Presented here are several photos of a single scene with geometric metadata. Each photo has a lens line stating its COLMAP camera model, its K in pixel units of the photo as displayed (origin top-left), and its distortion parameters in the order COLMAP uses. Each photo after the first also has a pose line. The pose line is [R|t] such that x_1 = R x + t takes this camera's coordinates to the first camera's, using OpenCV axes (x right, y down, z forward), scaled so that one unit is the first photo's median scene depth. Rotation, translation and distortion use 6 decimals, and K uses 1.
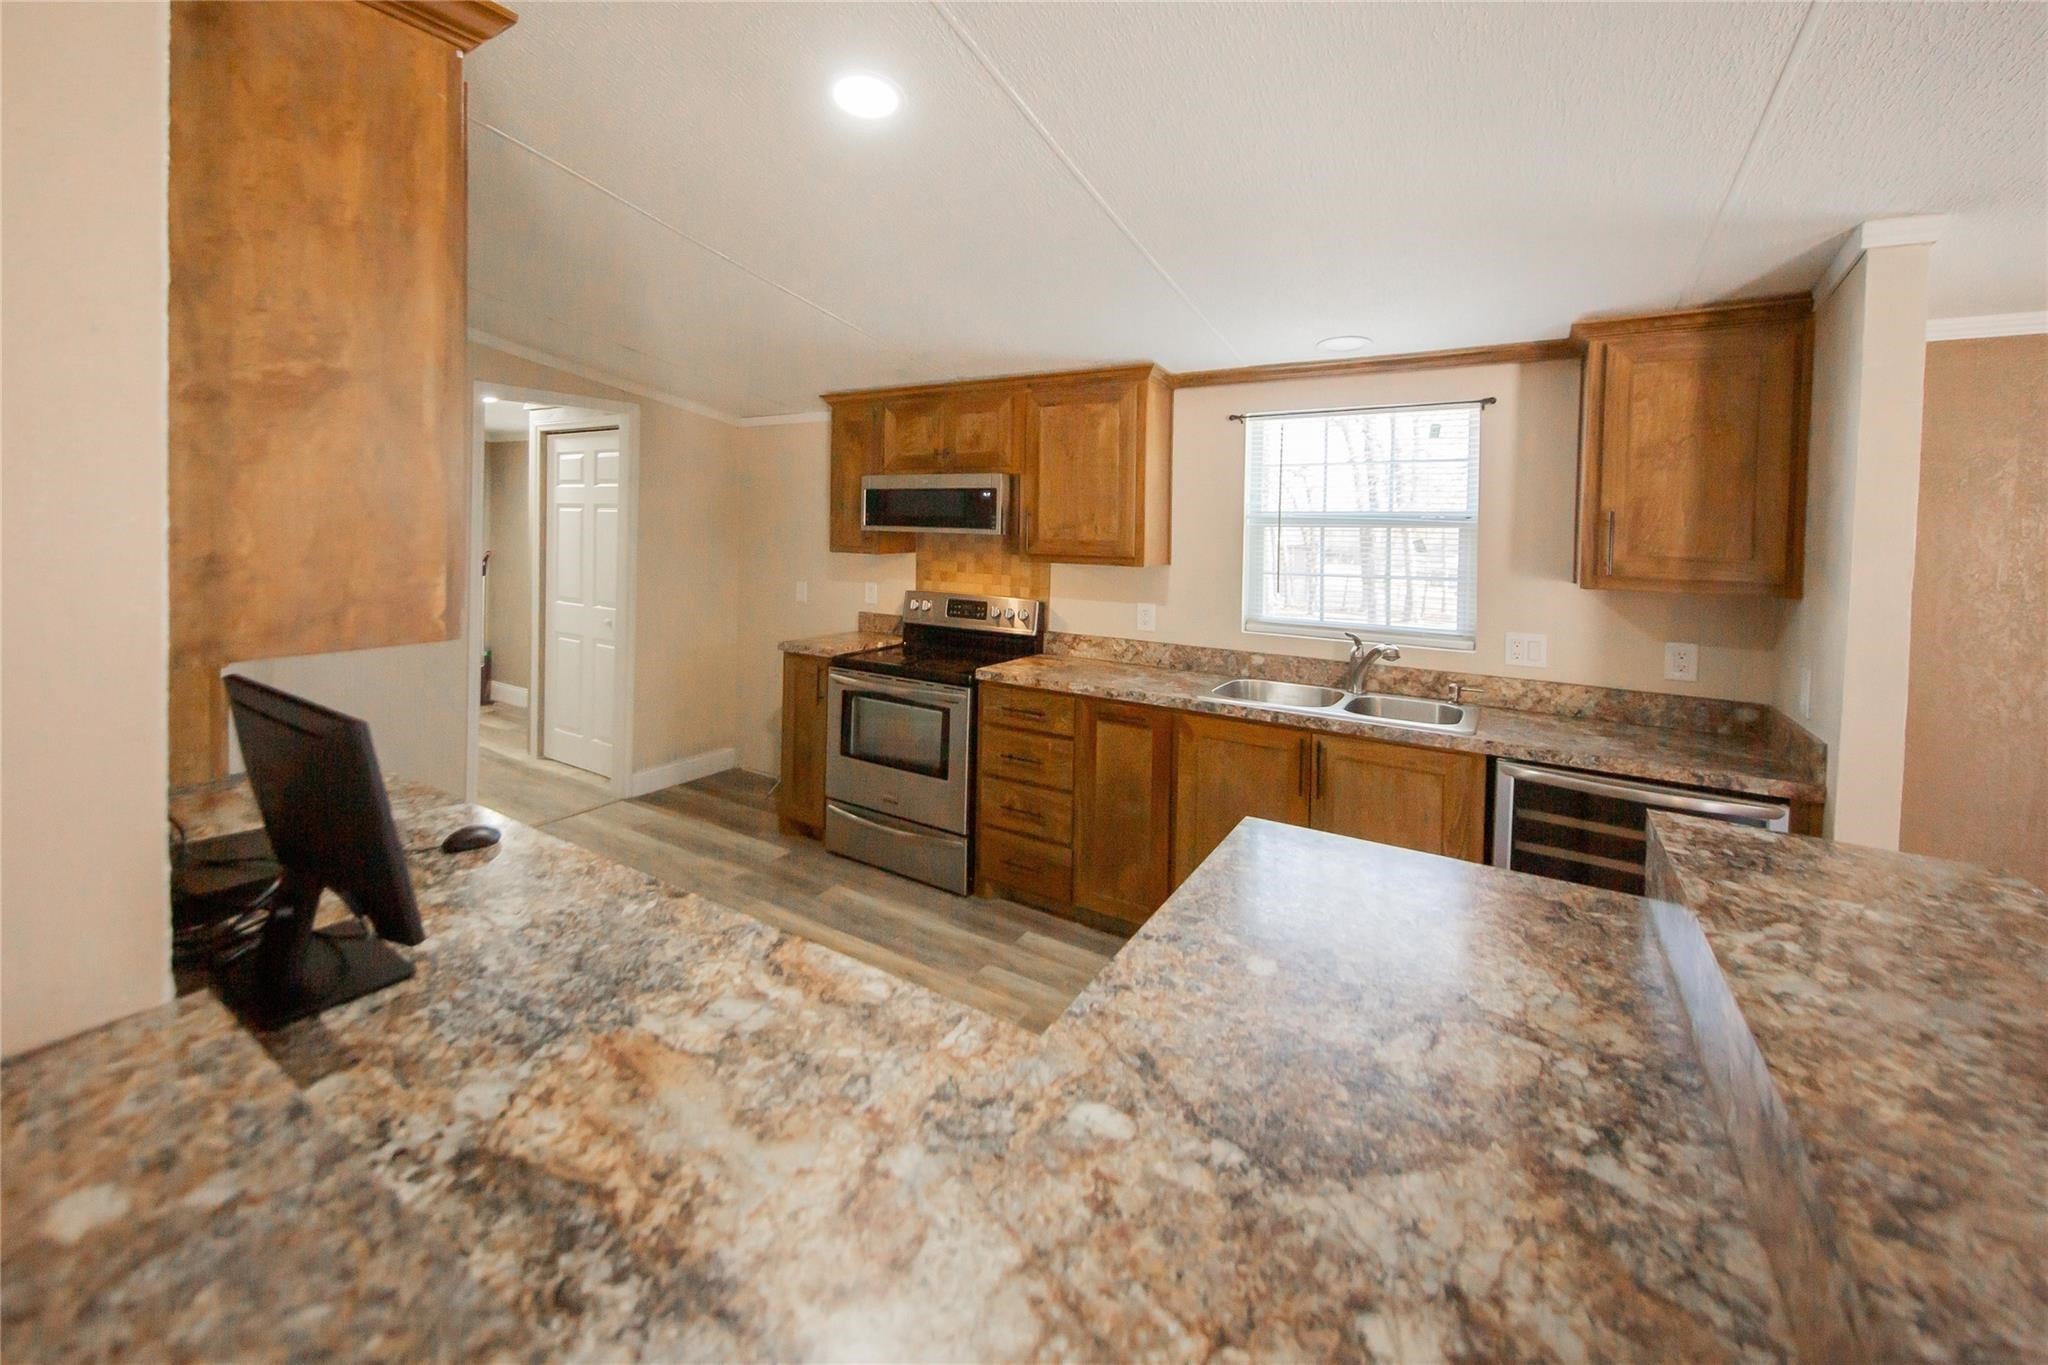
lens RADIAL K [[842.5, 0, 921.5], [0, 842.5, 536.2], [0, 0, 1]] dist [-0.003868, -0.000504]
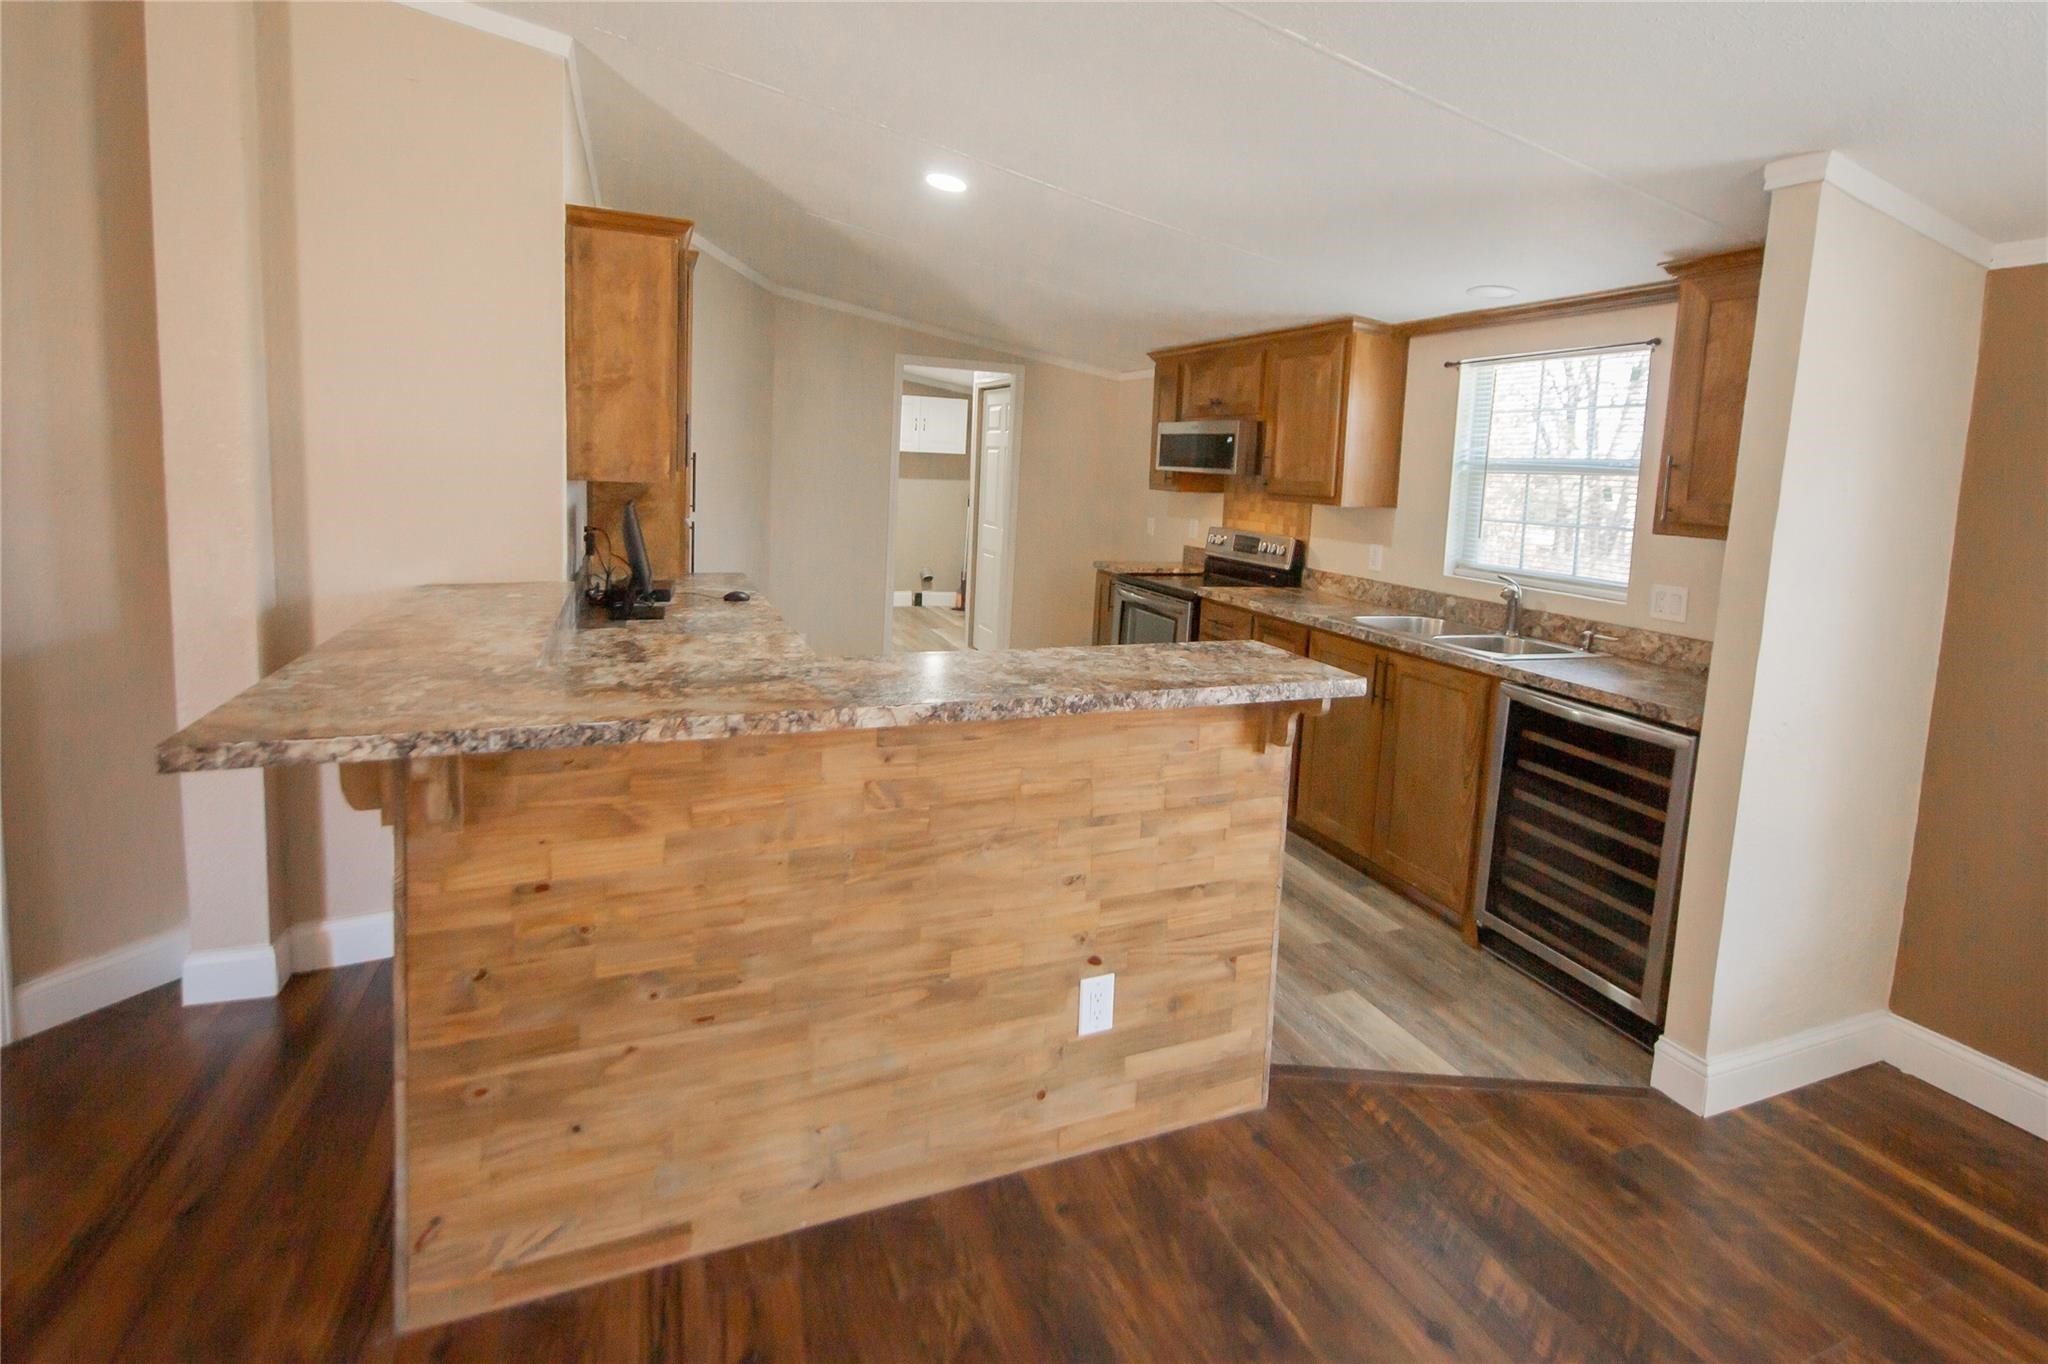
lens RADIAL K [[940.6, 0, 1021.9], [0, 940.6, 551.5], [0, 0, 1]] dist [0.005542, -0.003330]
pose [[0.848588, 0.072019, -0.524129, 0.513573], [-0.041866, 0.996726, 0.069175, 0.025973], [0.527395, -0.036758, 0.848825, -0.234786]]
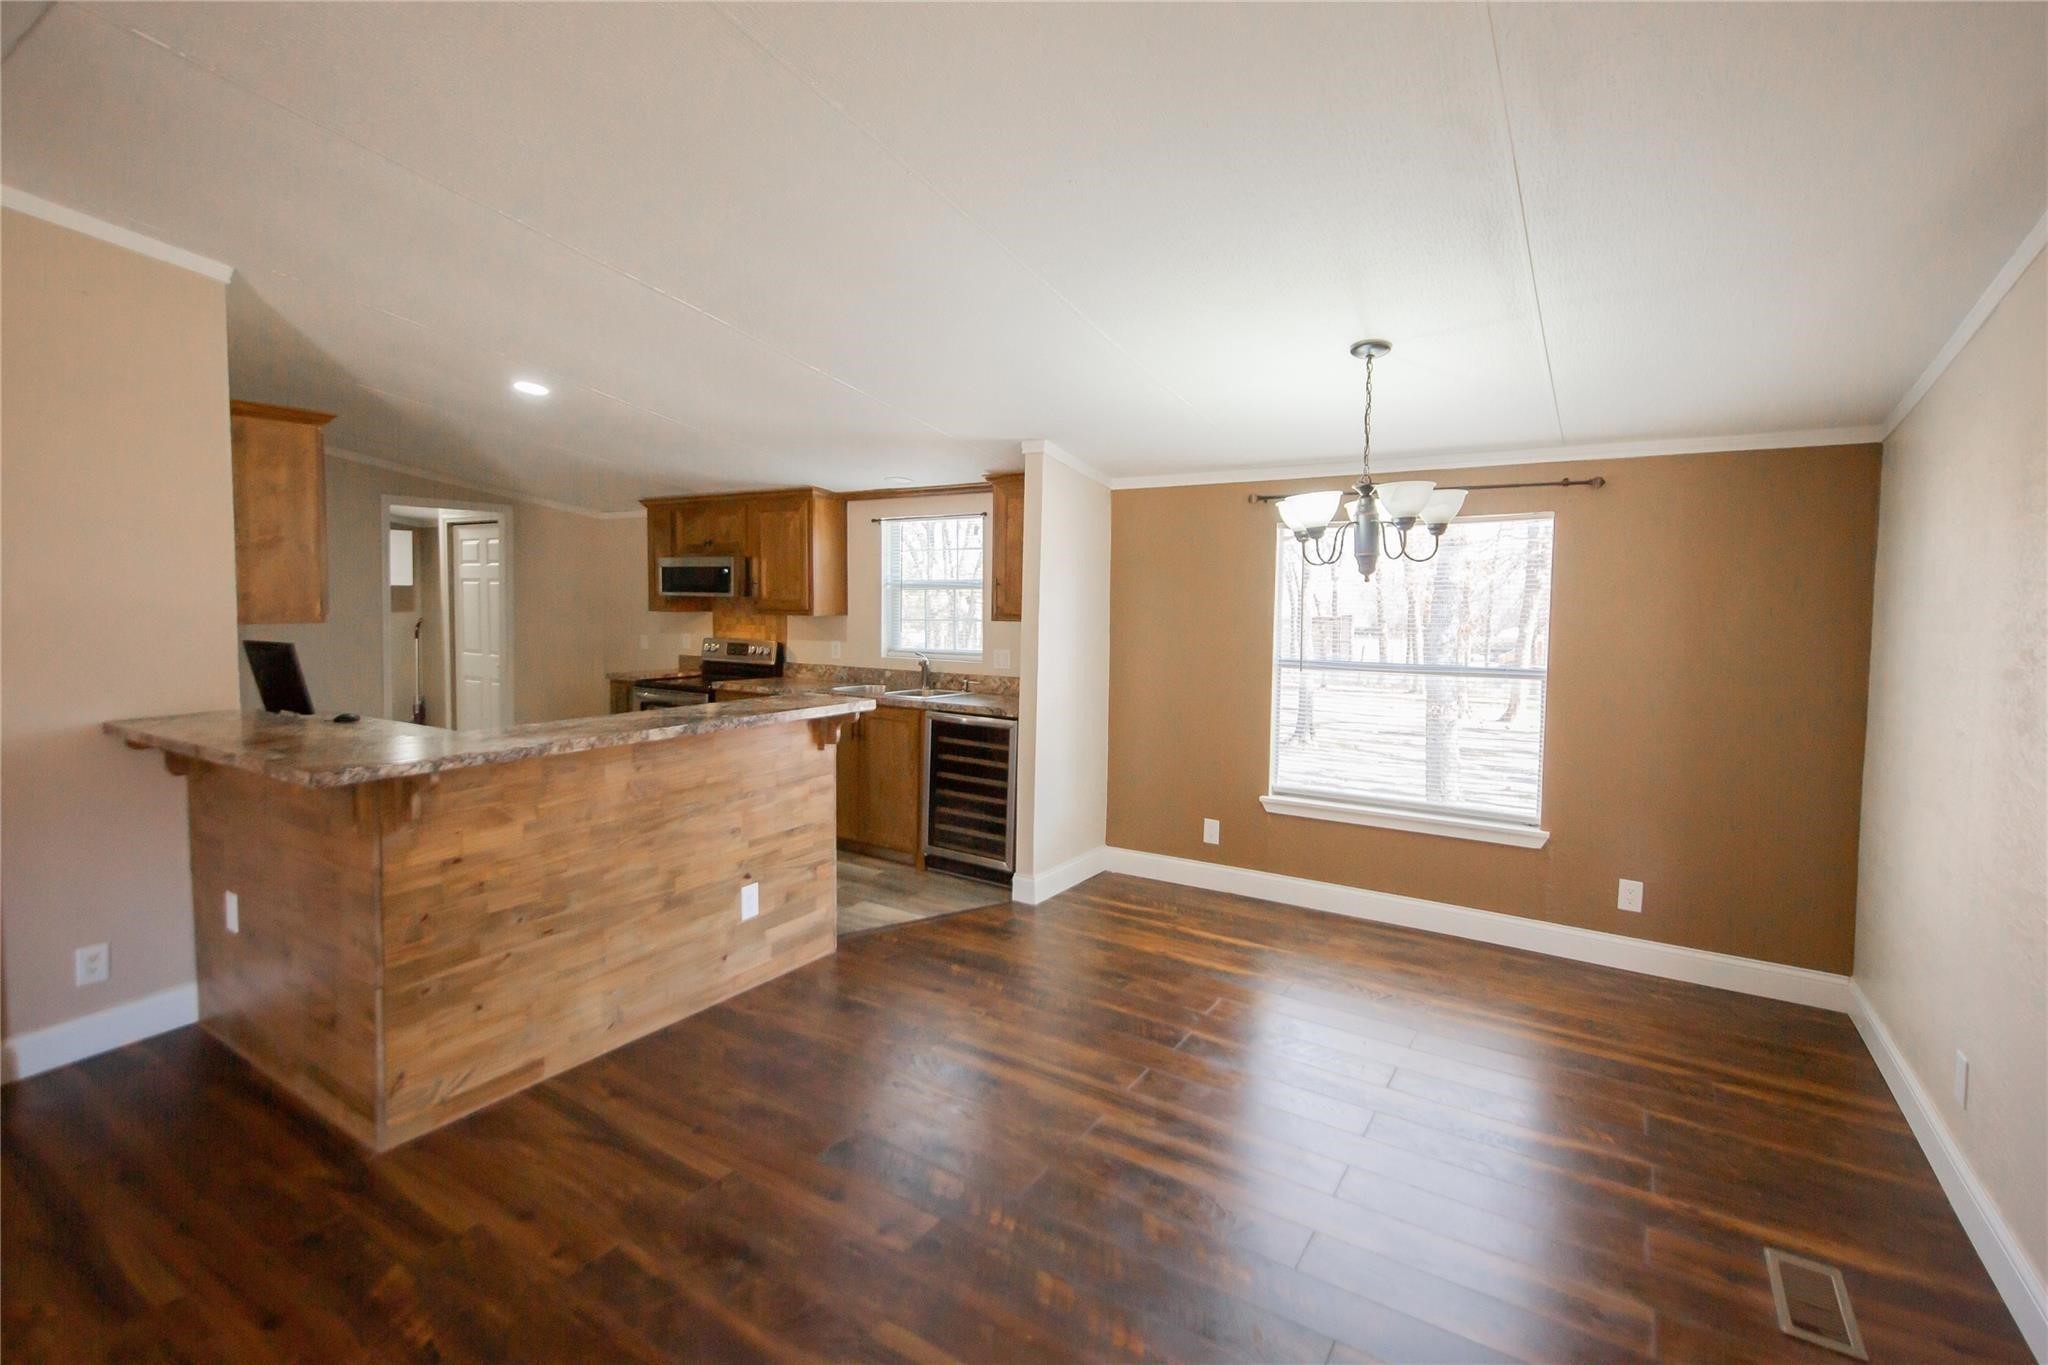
lens RADIAL K [[931.9, 0, 1004.8], [0, 931.9, 642.8], [0, 0, 1]] dist [0.002308, -0.000592]
pose [[0.998990, -0.009584, 0.043899, 0.504528], [0.008135, 0.999420, 0.033072, 0.029807], [-0.044190, -0.032682, 0.998488, -0.712559]]
